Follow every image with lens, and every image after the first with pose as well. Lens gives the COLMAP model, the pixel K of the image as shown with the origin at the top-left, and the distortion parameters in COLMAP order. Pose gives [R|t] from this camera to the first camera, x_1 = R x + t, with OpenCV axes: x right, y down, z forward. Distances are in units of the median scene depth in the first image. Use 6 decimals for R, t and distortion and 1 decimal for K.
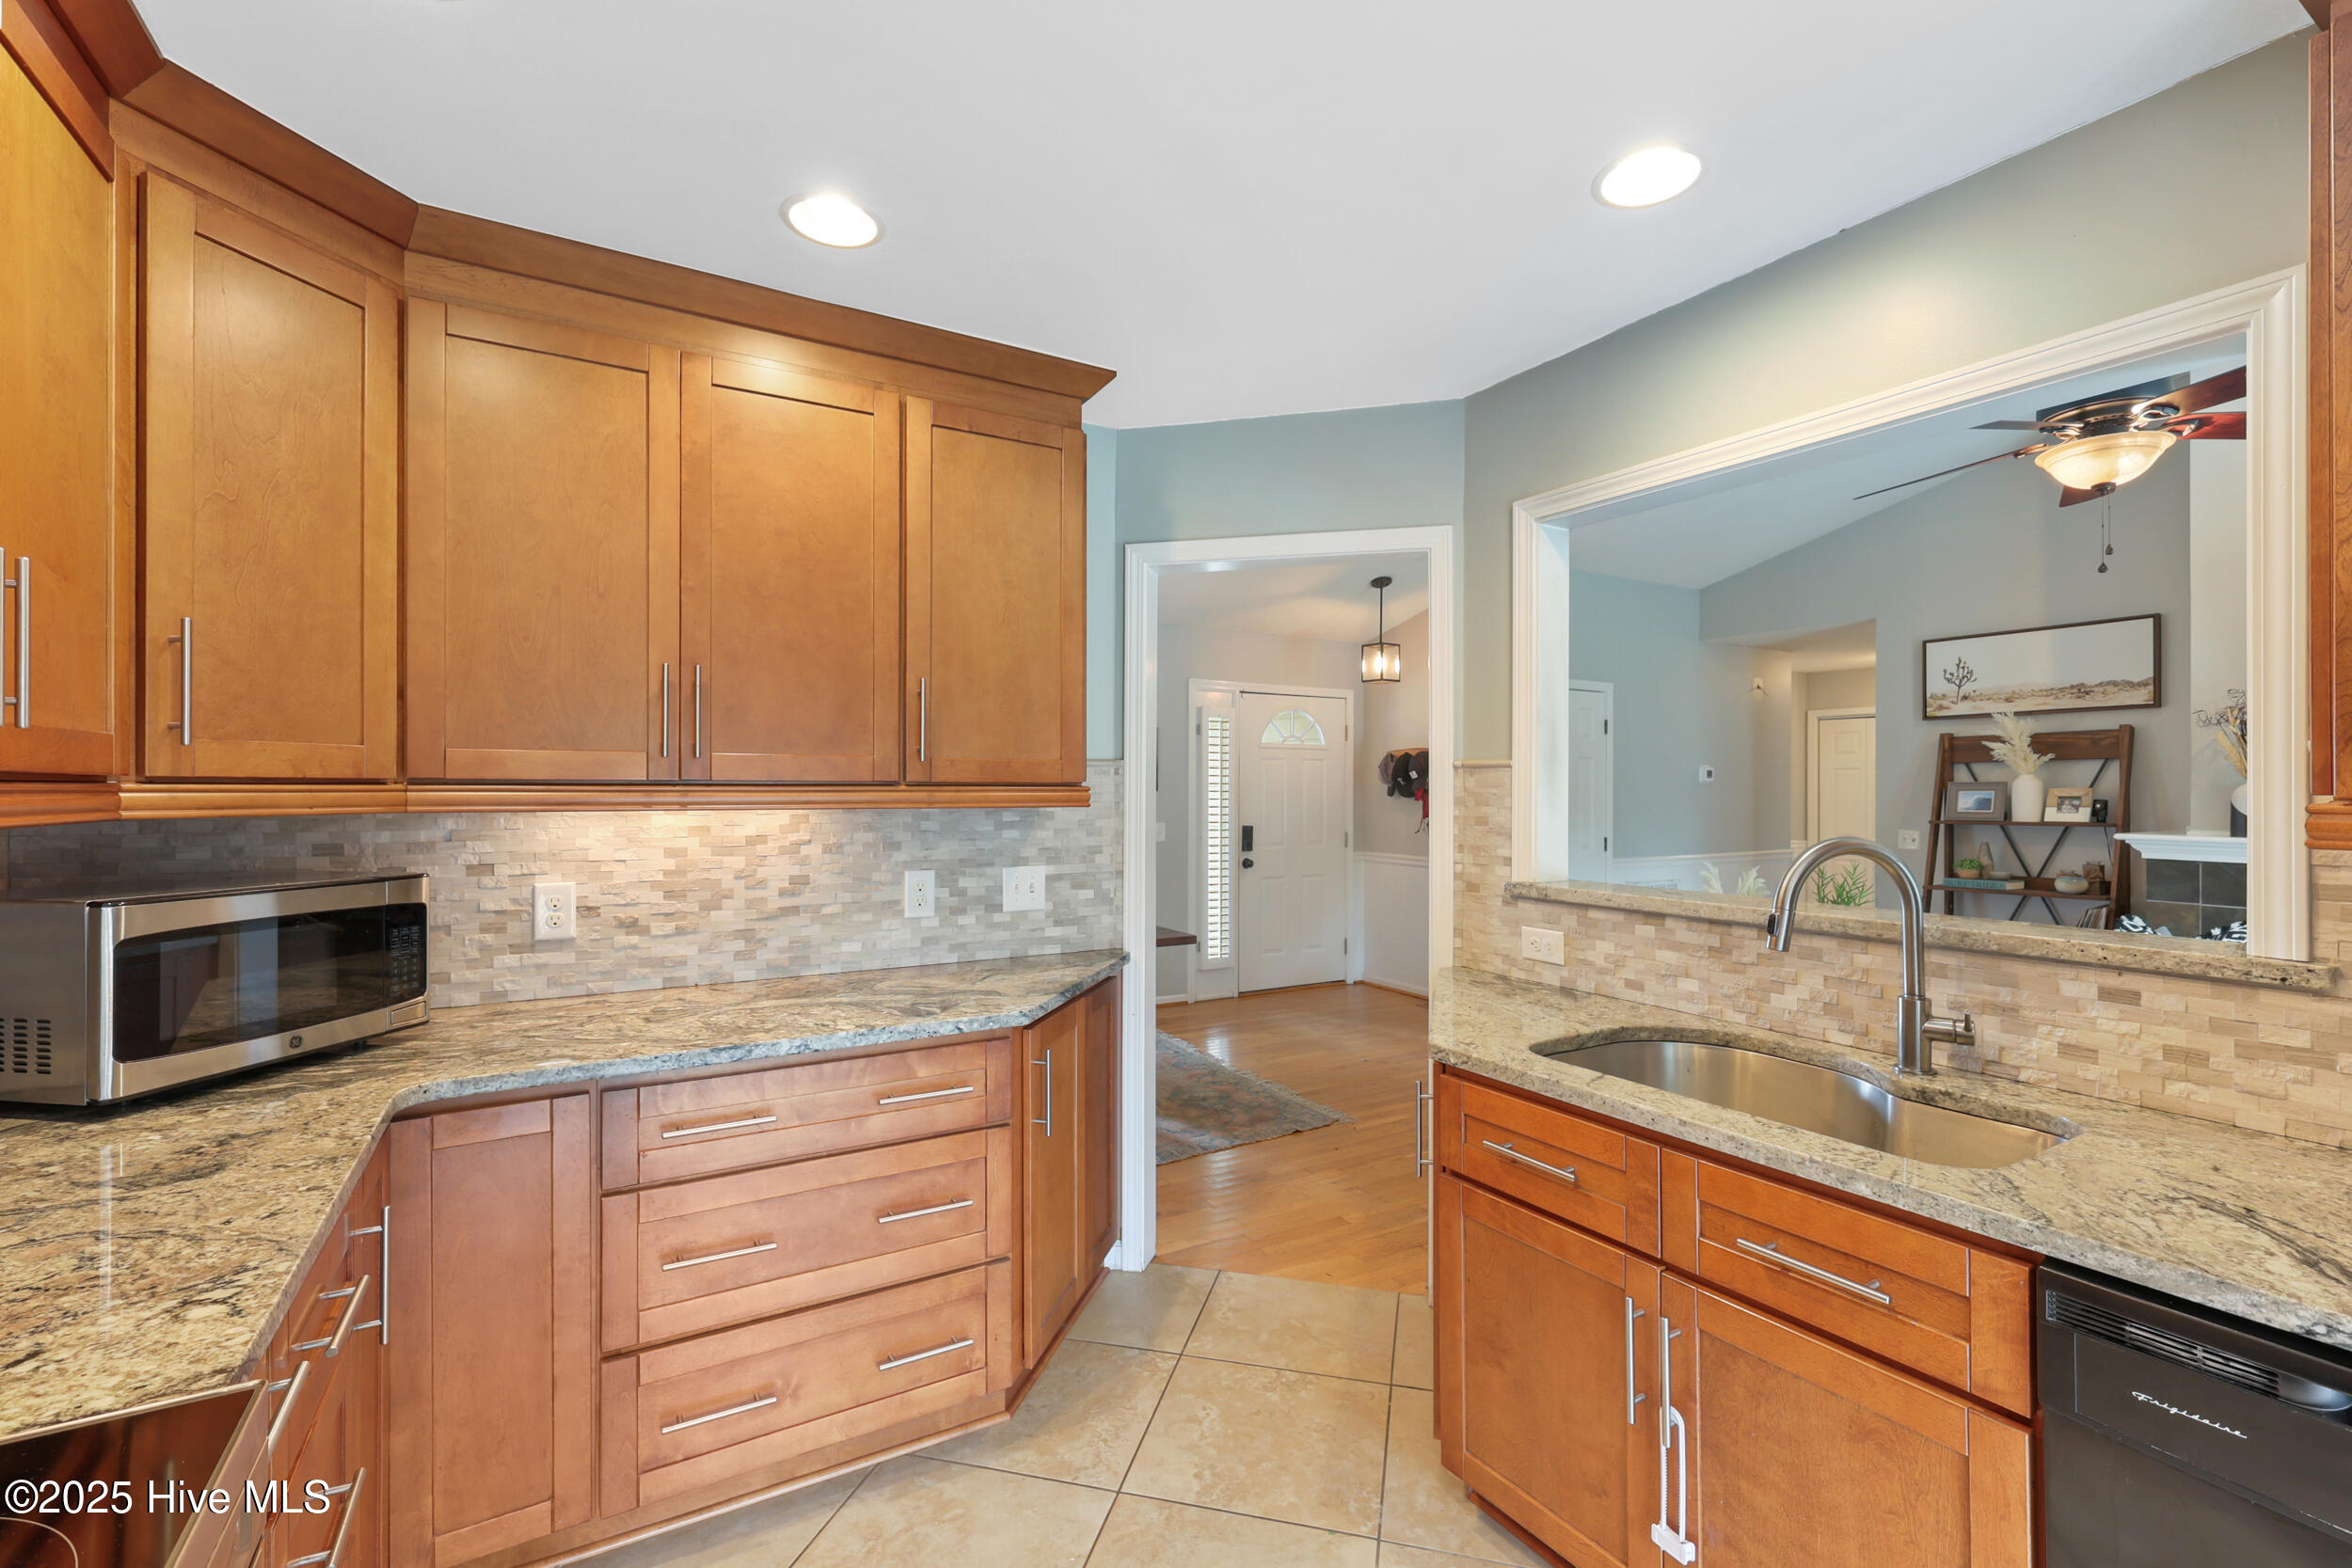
lens RADIAL K [[1019.1, 0, 1175.9], [0, 1019.1, 790.4], [0, 0, 1]] dist [0.002532, -0.001470]
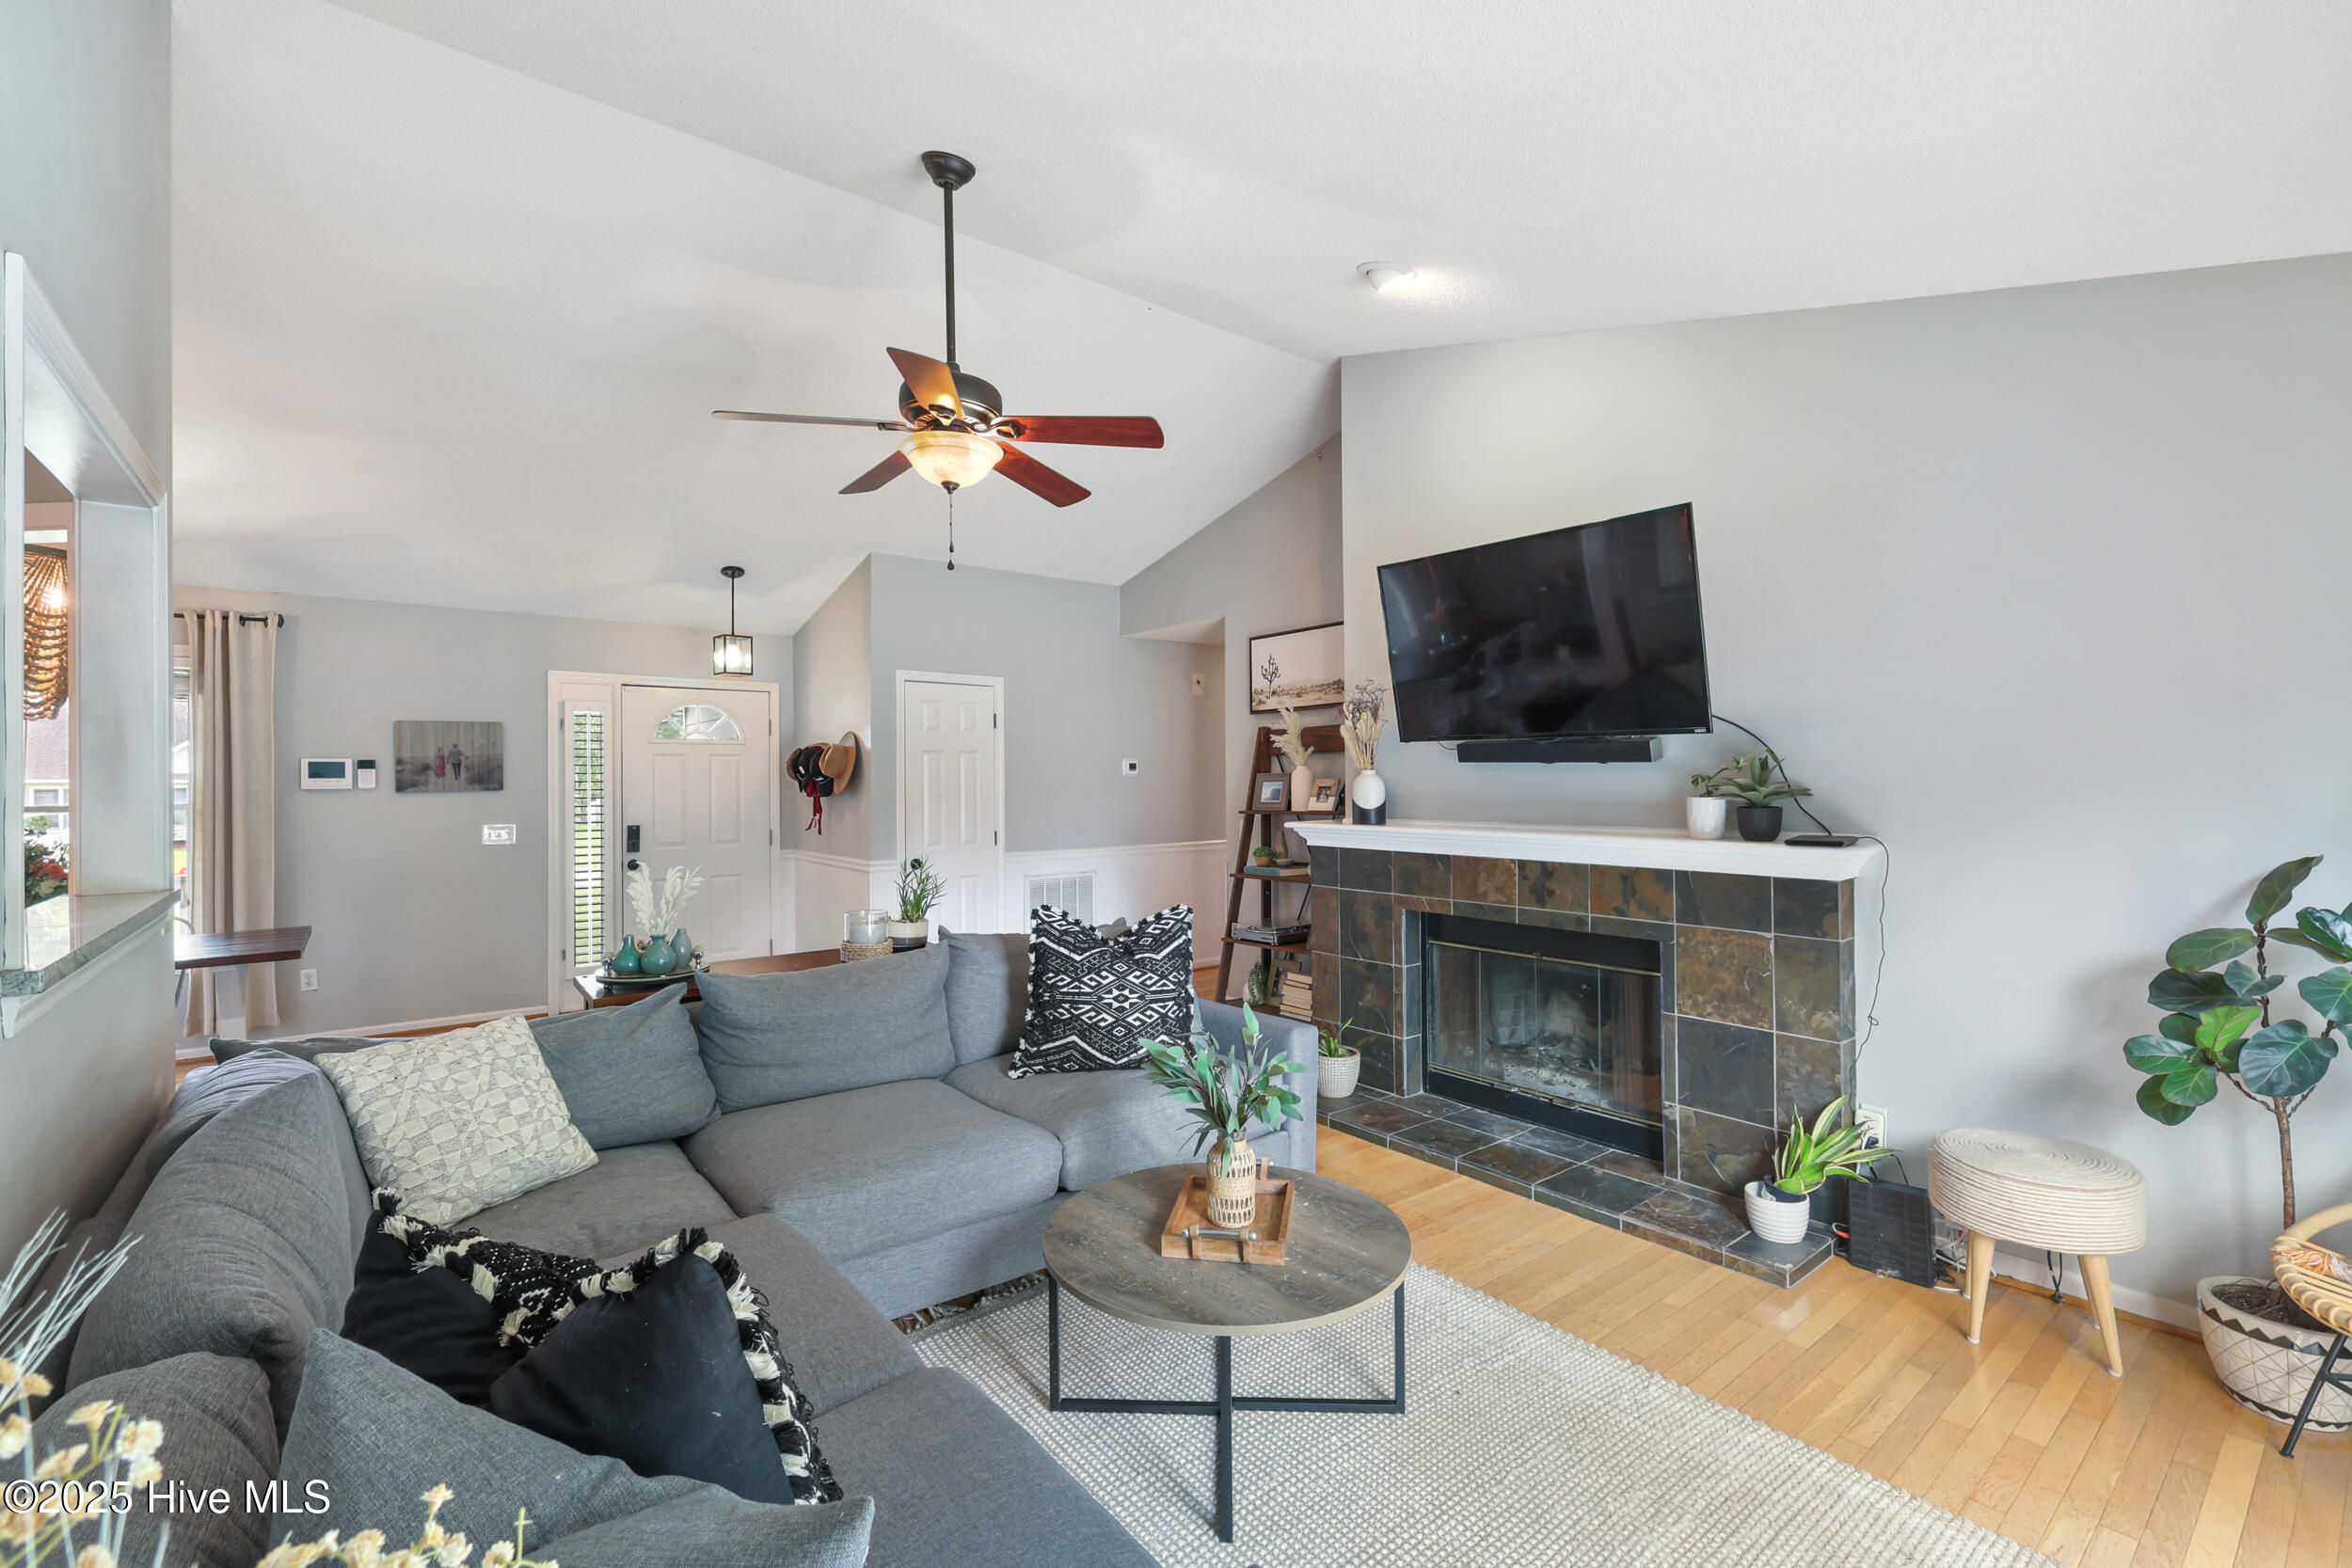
lens RADIAL K [[1019.1, 0, 1176.3], [0, 1019.1, 775.8], [0, 0, 1]] dist [0.002532, -0.001470]
pose [[0.988931, -0.009445, 0.148073, 1.241953], [0.010403, 0.999930, -0.005693, -0.002196], [-0.148009, 0.007170, 0.988960, -0.045904]]
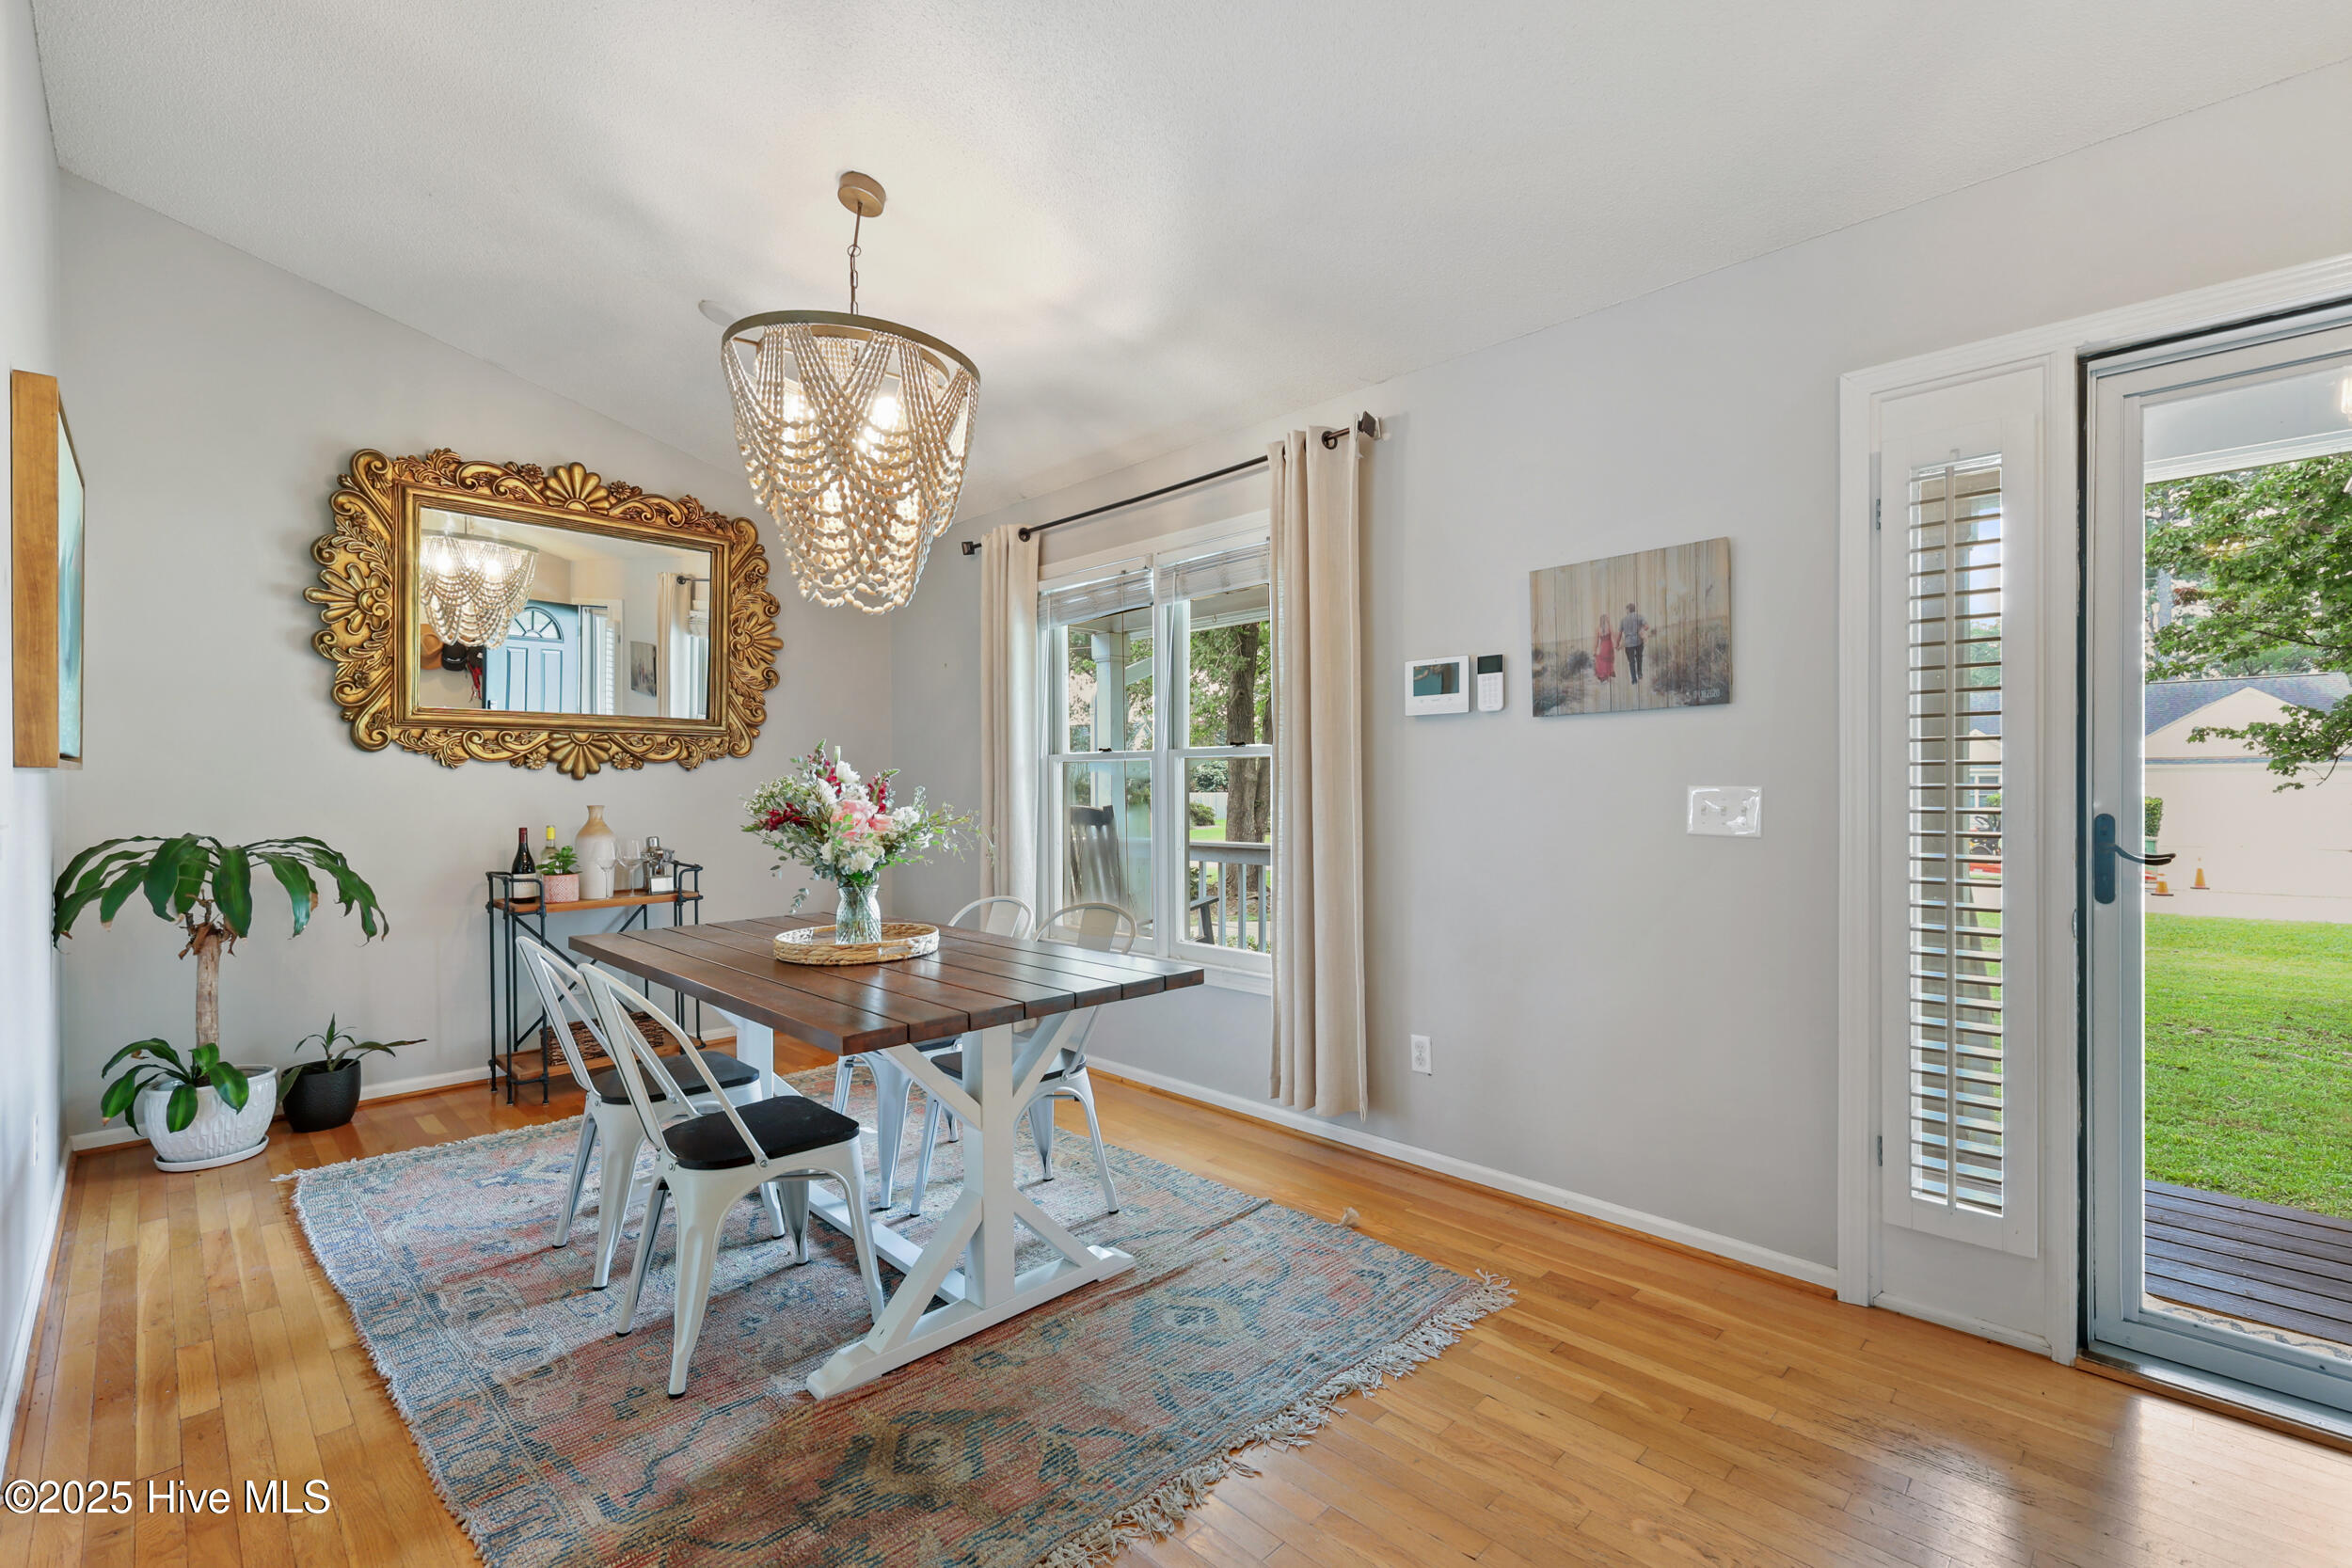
lens RADIAL K [[1019.1, 0, 1175.7], [0, 1019.1, 788.3], [0, 0, 1]] dist [0.002532, -0.001470]
pose [[0.251151, -0.002744, -0.967944, 0.821807], [0.005718, 0.999983, -0.001351, 0.087282], [0.967931, -0.005196, 0.251162, 1.917200]]
